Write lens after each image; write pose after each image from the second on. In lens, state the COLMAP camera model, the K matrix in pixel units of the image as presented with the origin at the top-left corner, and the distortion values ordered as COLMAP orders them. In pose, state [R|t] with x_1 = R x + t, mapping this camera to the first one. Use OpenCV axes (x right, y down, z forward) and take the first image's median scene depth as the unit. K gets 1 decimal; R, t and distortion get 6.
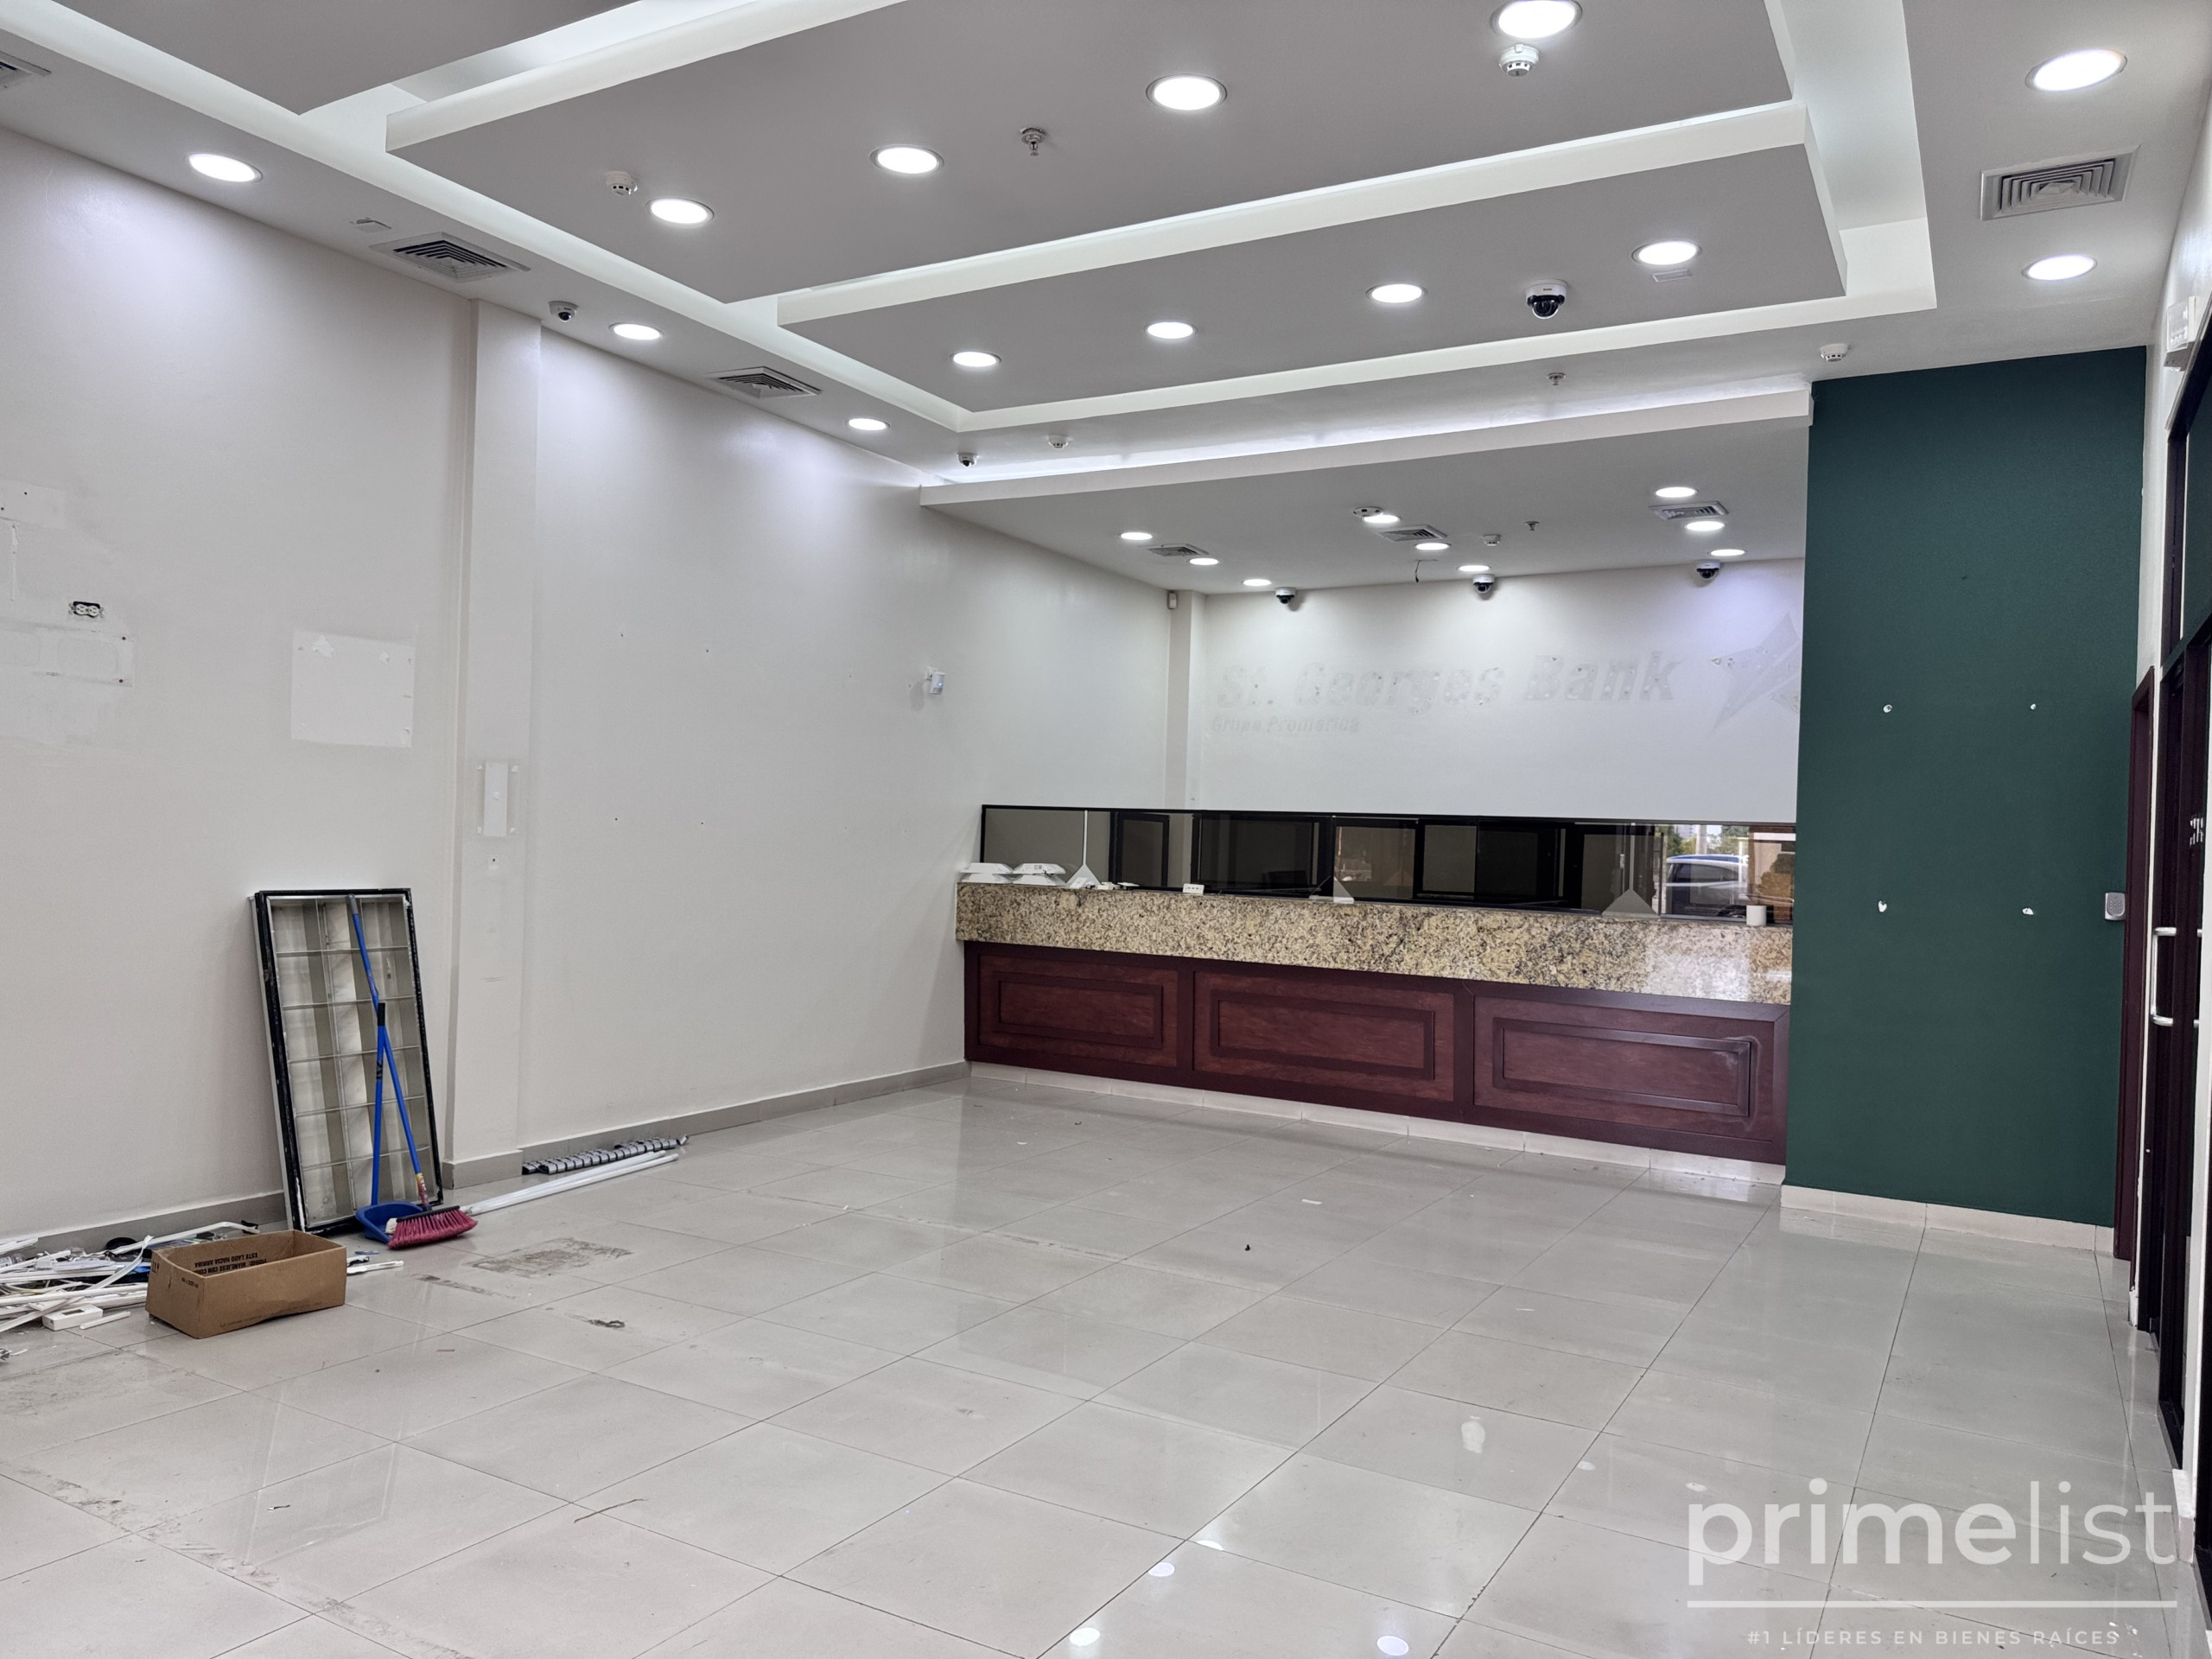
lens RADIAL K [[1559.3, 0, 1114.7], [0, 1559.3, 840.2], [0, 0, 1]] dist [0.102396, -0.130185]
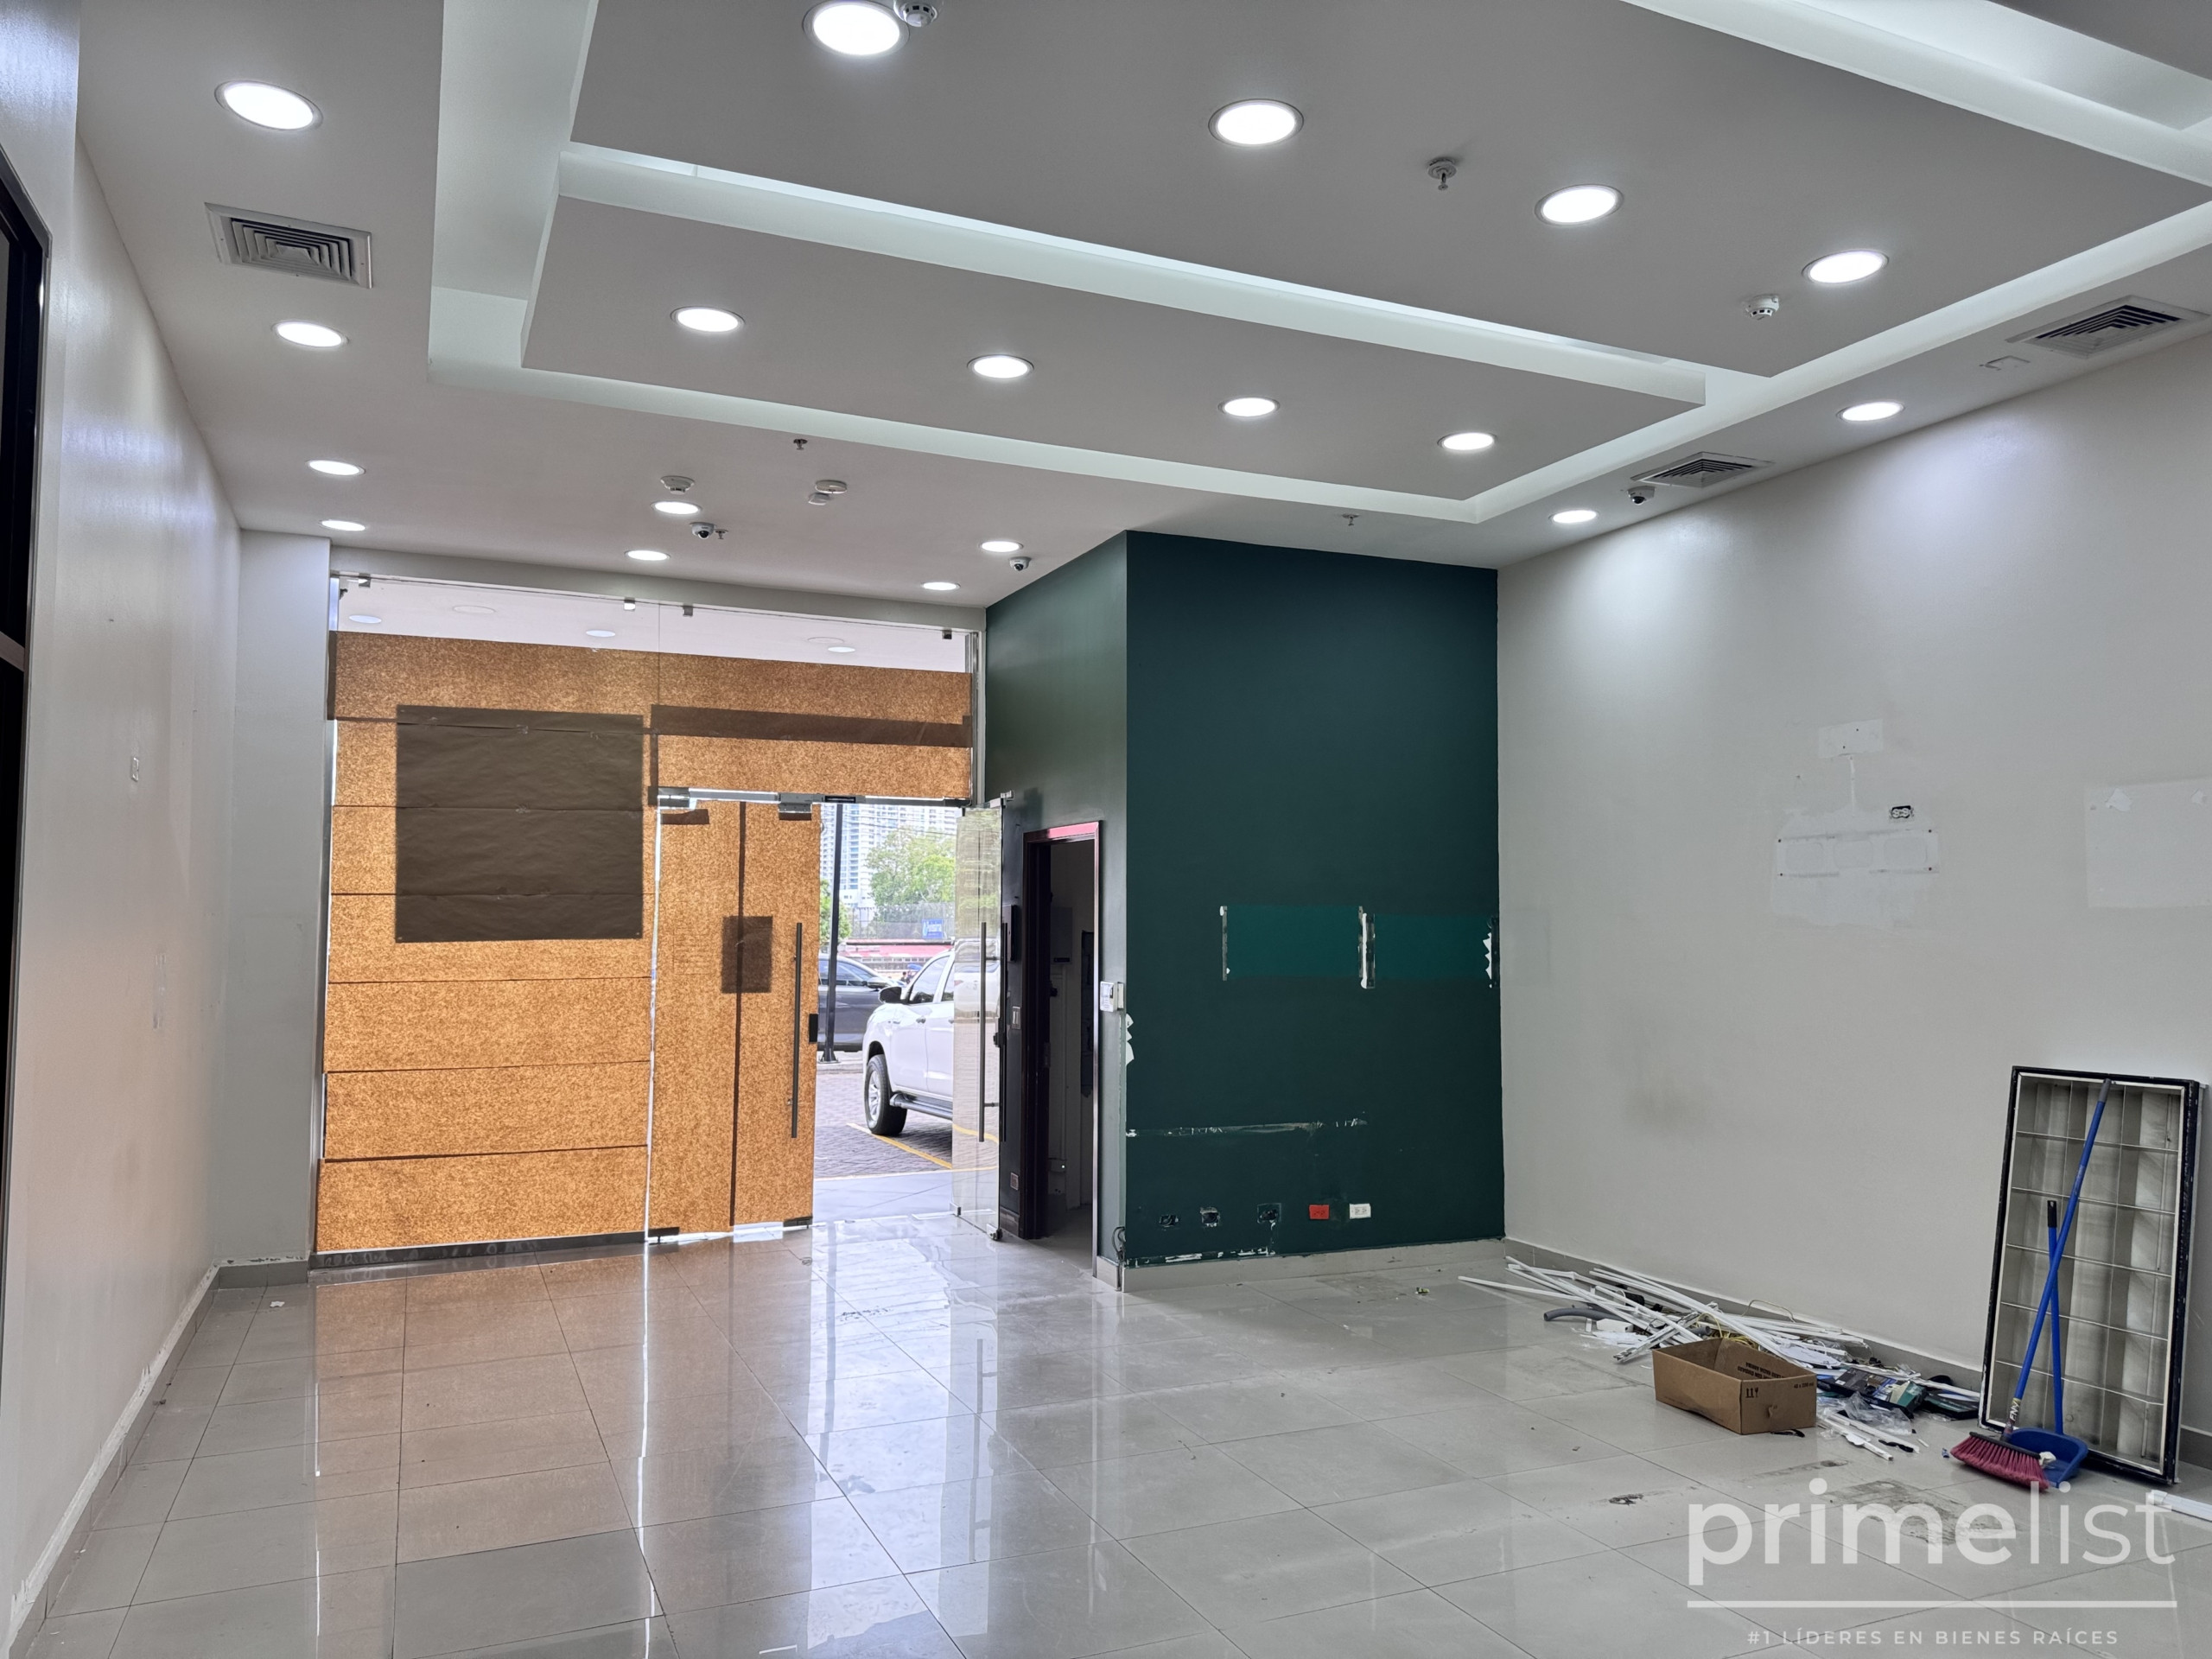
lens RADIAL K [[1559.3, 0, 1114.7], [0, 1559.3, 840.2], [0, 0, 1]] dist [0.102396, -0.130185]
pose [[-0.583121, -0.086684, -0.807747, 0.636754], [-0.027806, 0.995838, -0.086796, -0.006867], [0.811909, -0.028152, -0.583104, 1.214331]]
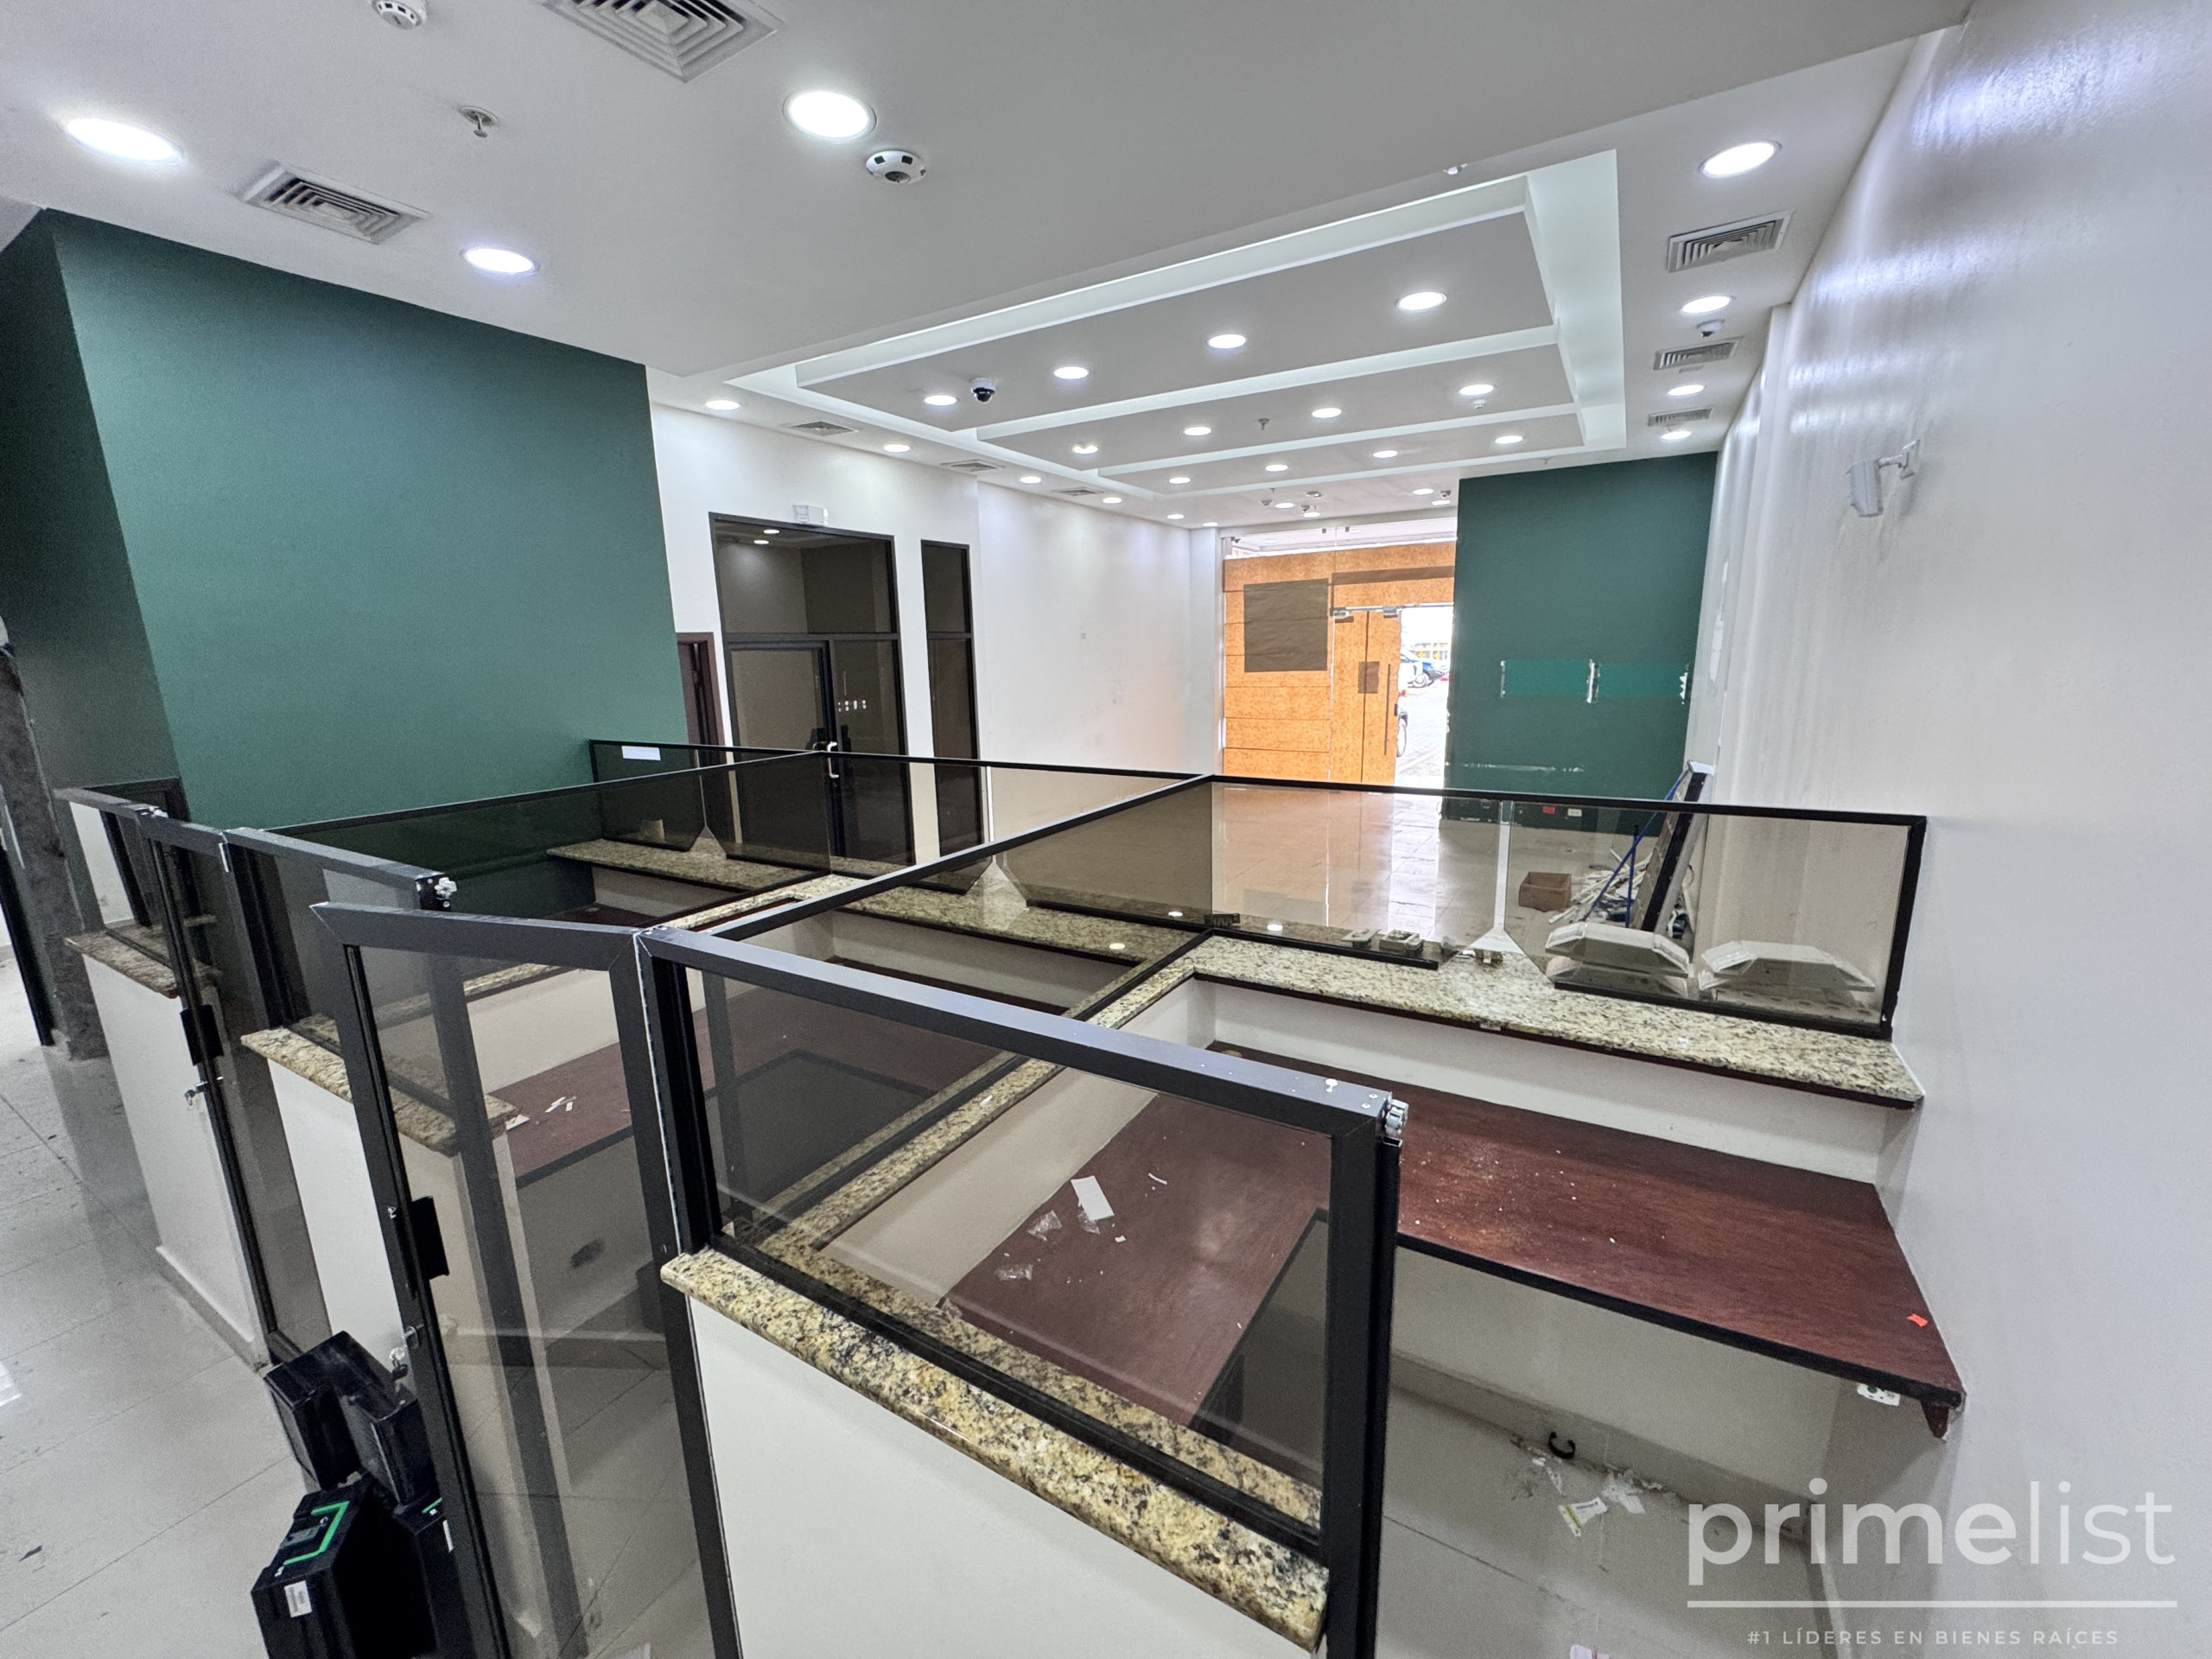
lens RADIAL K [[867.6, 0, 1106.0], [0, 867.6, 829.5], [0, 0, 1]] dist [-0.050226, -0.000003]
pose [[-0.999885, -0.012404, 0.008712, 0.139944], [-0.010301, 0.977700, 0.209755, -0.095065], [-0.011120, 0.209641, -0.977715, 2.146633]]
